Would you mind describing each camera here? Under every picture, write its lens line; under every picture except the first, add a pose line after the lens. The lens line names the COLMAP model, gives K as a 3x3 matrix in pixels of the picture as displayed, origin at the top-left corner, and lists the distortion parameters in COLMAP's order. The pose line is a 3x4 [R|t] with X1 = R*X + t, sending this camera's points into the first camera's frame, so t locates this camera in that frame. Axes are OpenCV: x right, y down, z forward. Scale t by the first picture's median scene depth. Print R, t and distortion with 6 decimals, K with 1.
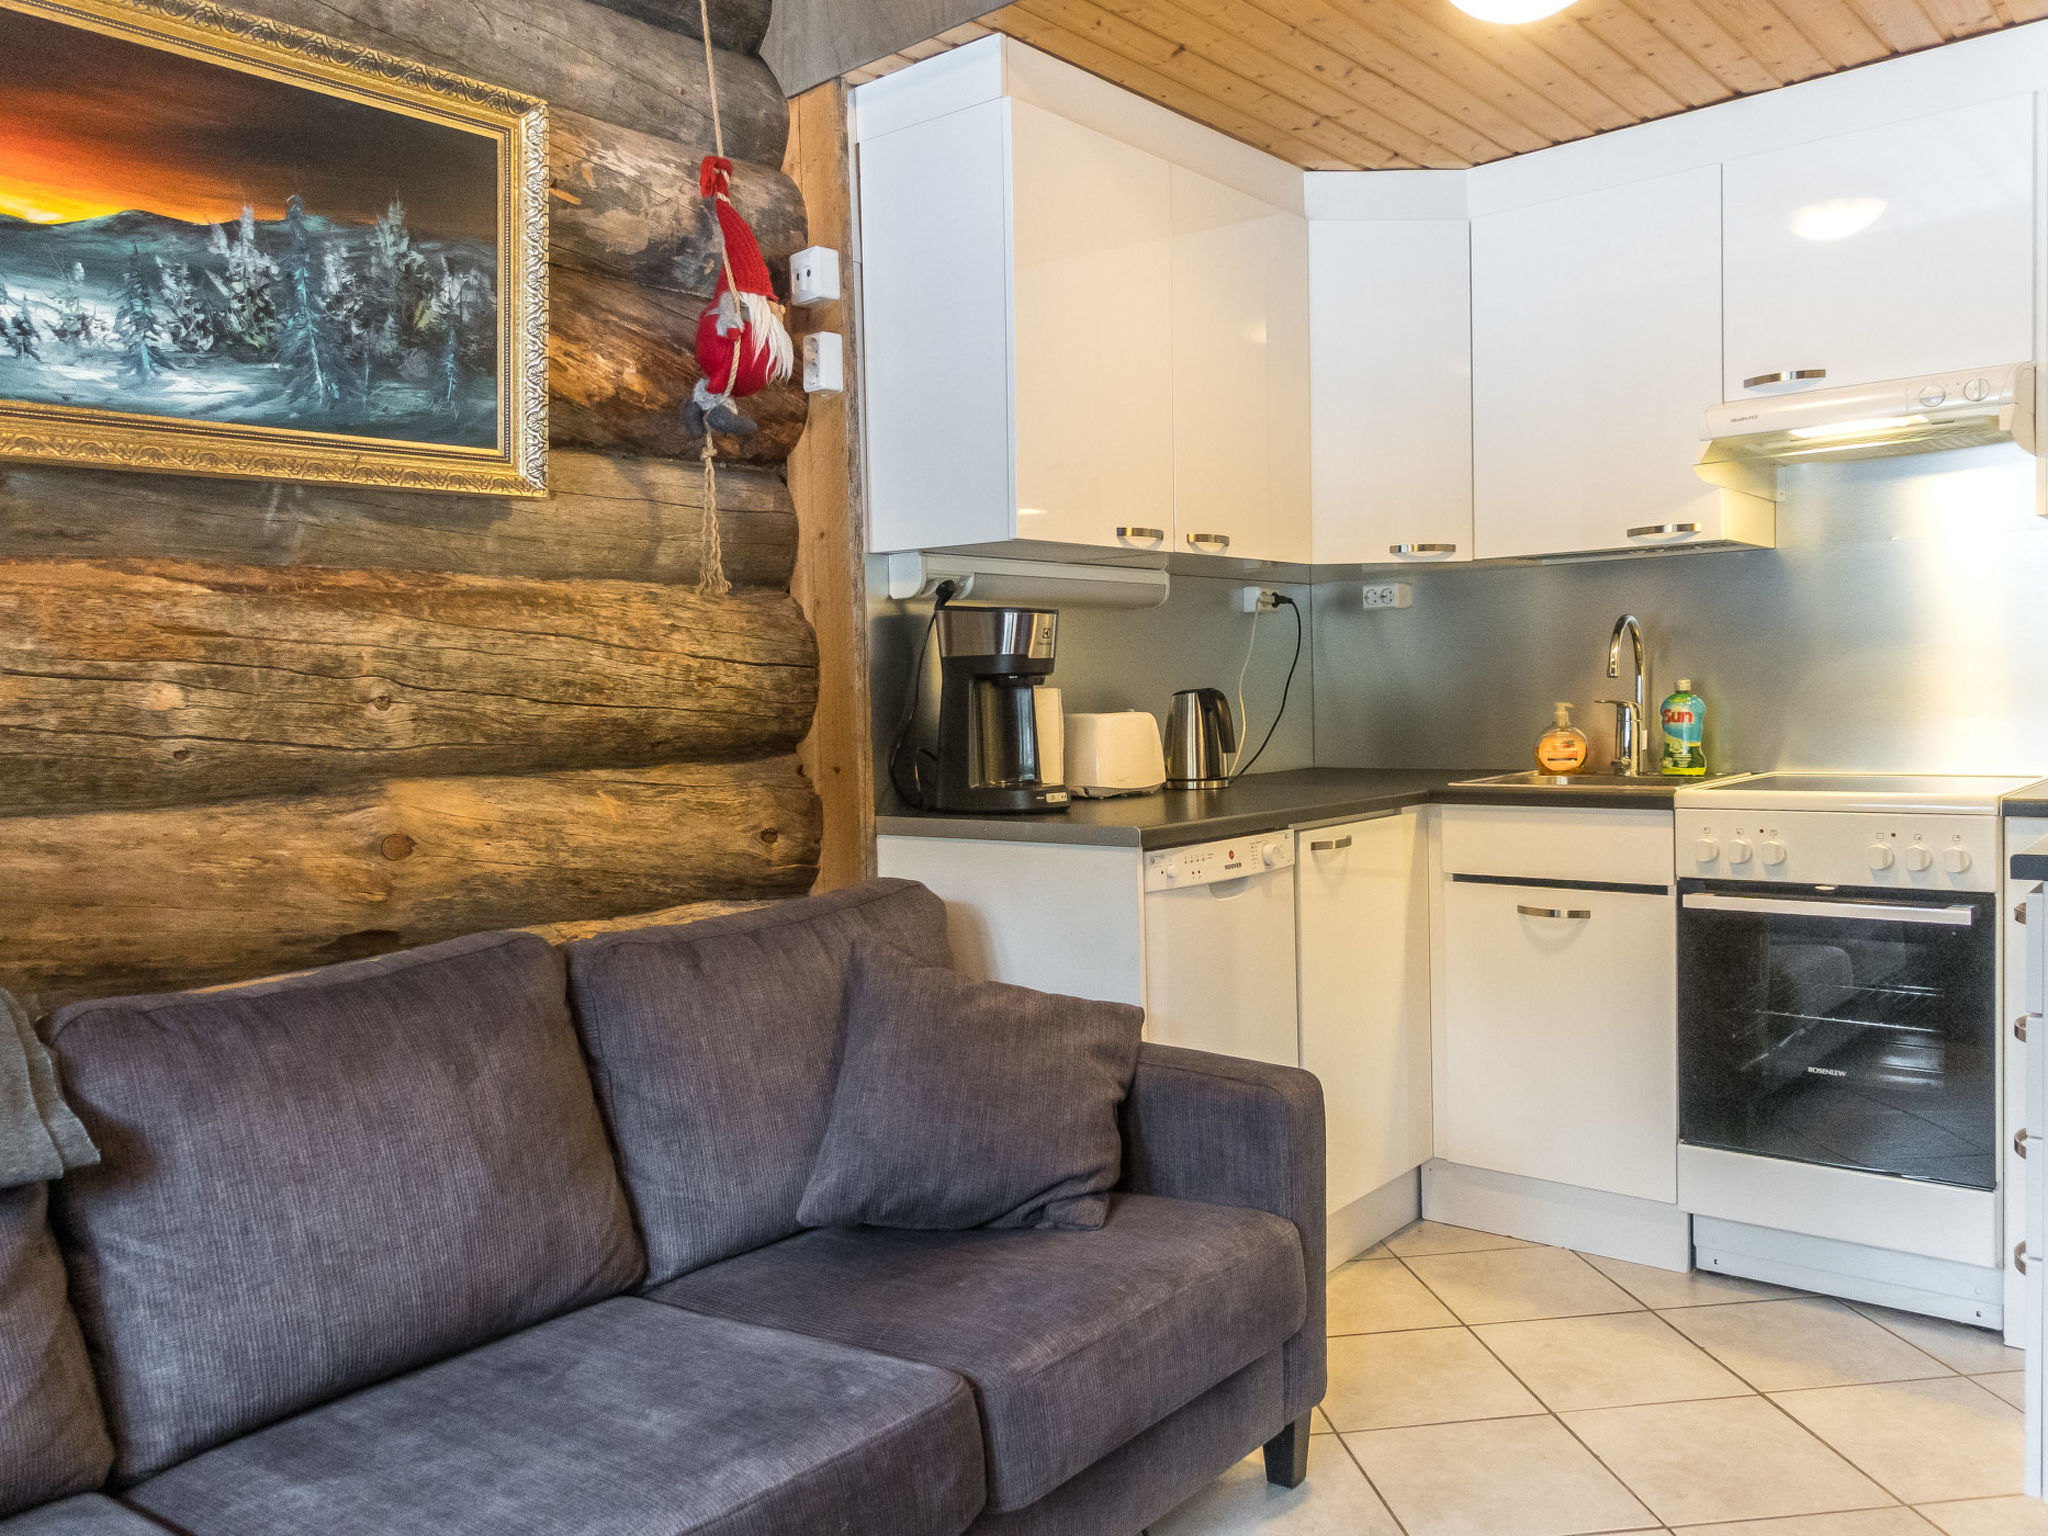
lens RADIAL K [[1579.1, 0, 1029.1], [0, 1579.1, 778.0], [0, 0, 1]] dist [-0.004424, 0.002132]
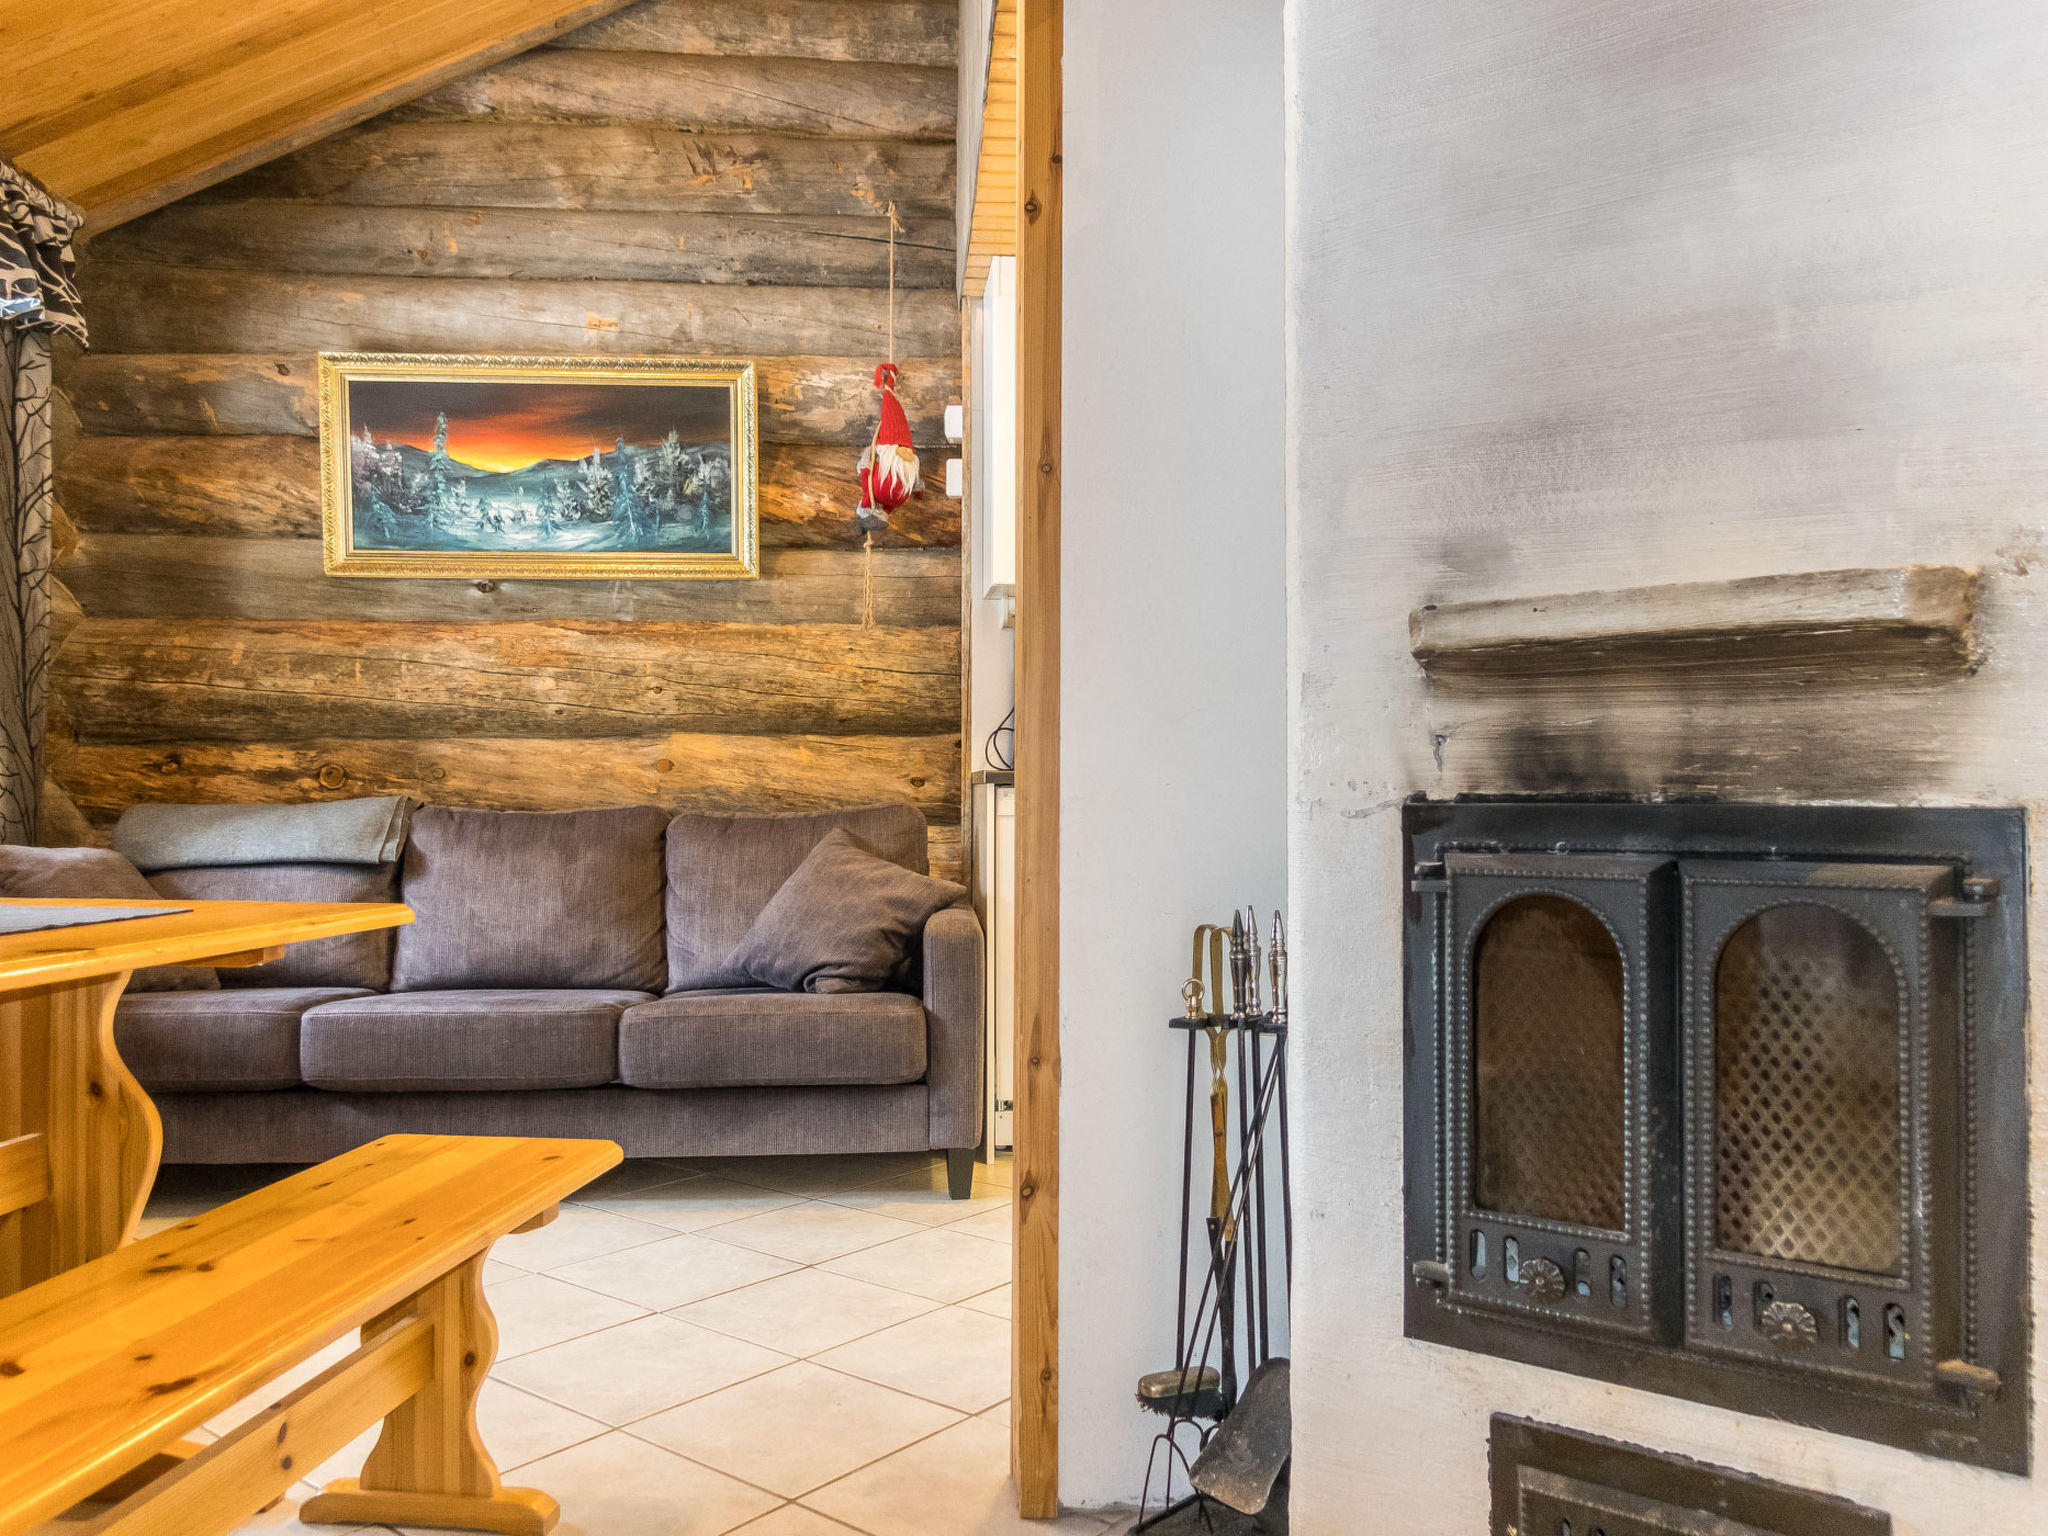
lens RADIAL K [[1579.1, 0, 1029.1], [0, 1579.1, 778.0], [0, 0, 1]] dist [-0.004424, 0.002132]
pose [[0.715378, 0.025504, -0.698272, 1.212111], [-0.057769, 0.998071, -0.022731, 0.074103], [0.696345, 0.056600, 0.715472, -0.053251]]
